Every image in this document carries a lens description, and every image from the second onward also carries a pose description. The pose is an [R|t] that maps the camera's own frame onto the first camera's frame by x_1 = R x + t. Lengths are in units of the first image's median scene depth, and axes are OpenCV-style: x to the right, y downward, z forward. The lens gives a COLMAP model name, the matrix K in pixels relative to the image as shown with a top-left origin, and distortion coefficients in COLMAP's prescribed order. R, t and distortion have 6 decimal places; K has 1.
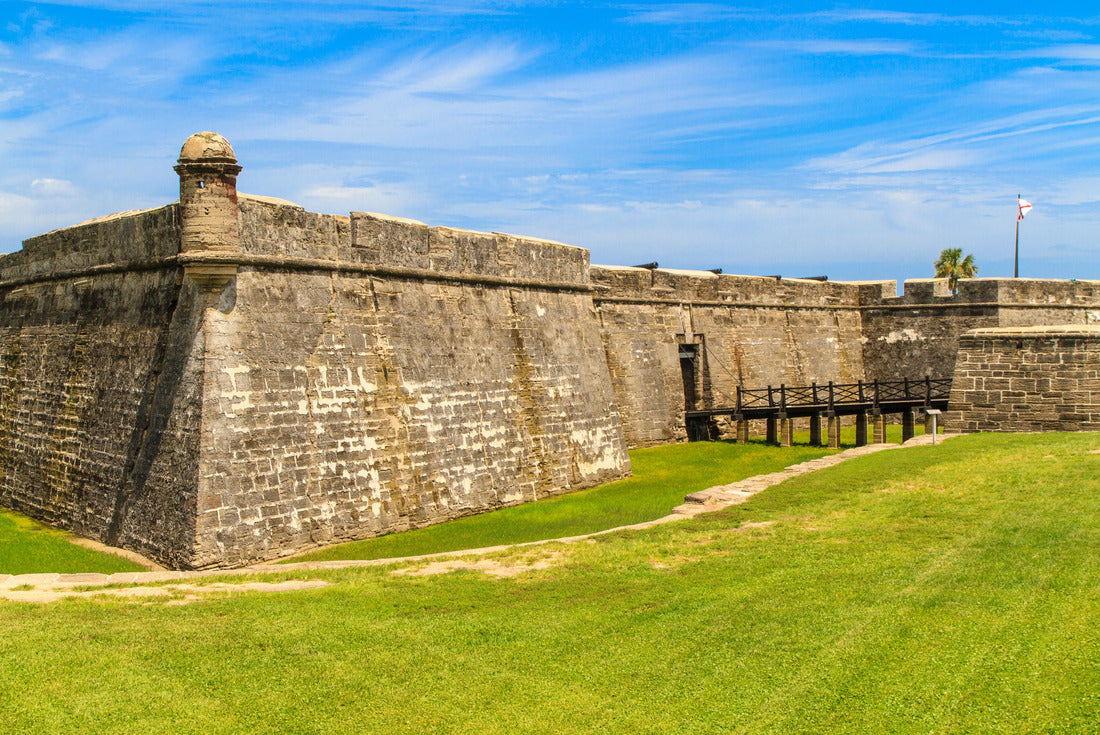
lens RADIAL K [[1404.3, 0, 550.0], [0, 1404.3, 367.5], [0, 0, 1]] dist [0.034927, 0.025733]
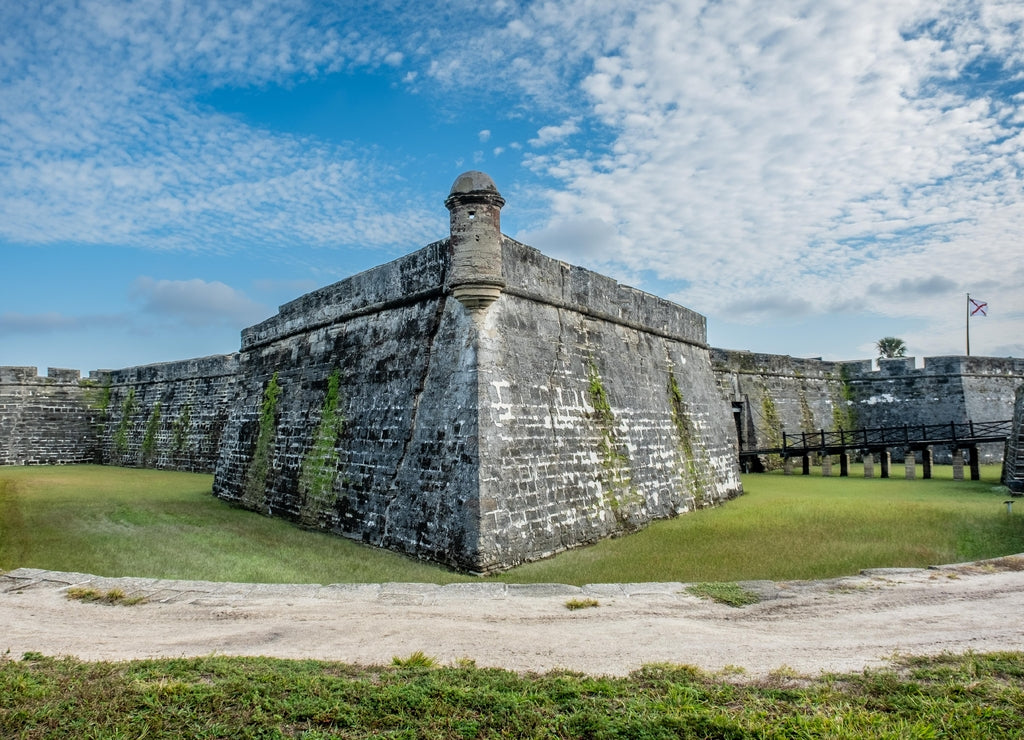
lens RADIAL K [[927.7, 0, 512.0], [0, 927.7, 370.0], [0, 0, 1]] dist [-0.002581, -0.001983]
pose [[0.997249, -0.001693, -0.074106, -0.137702], [-0.003177, 0.997844, -0.065558, 0.032378], [0.074057, 0.065613, 0.995093, 0.246305]]
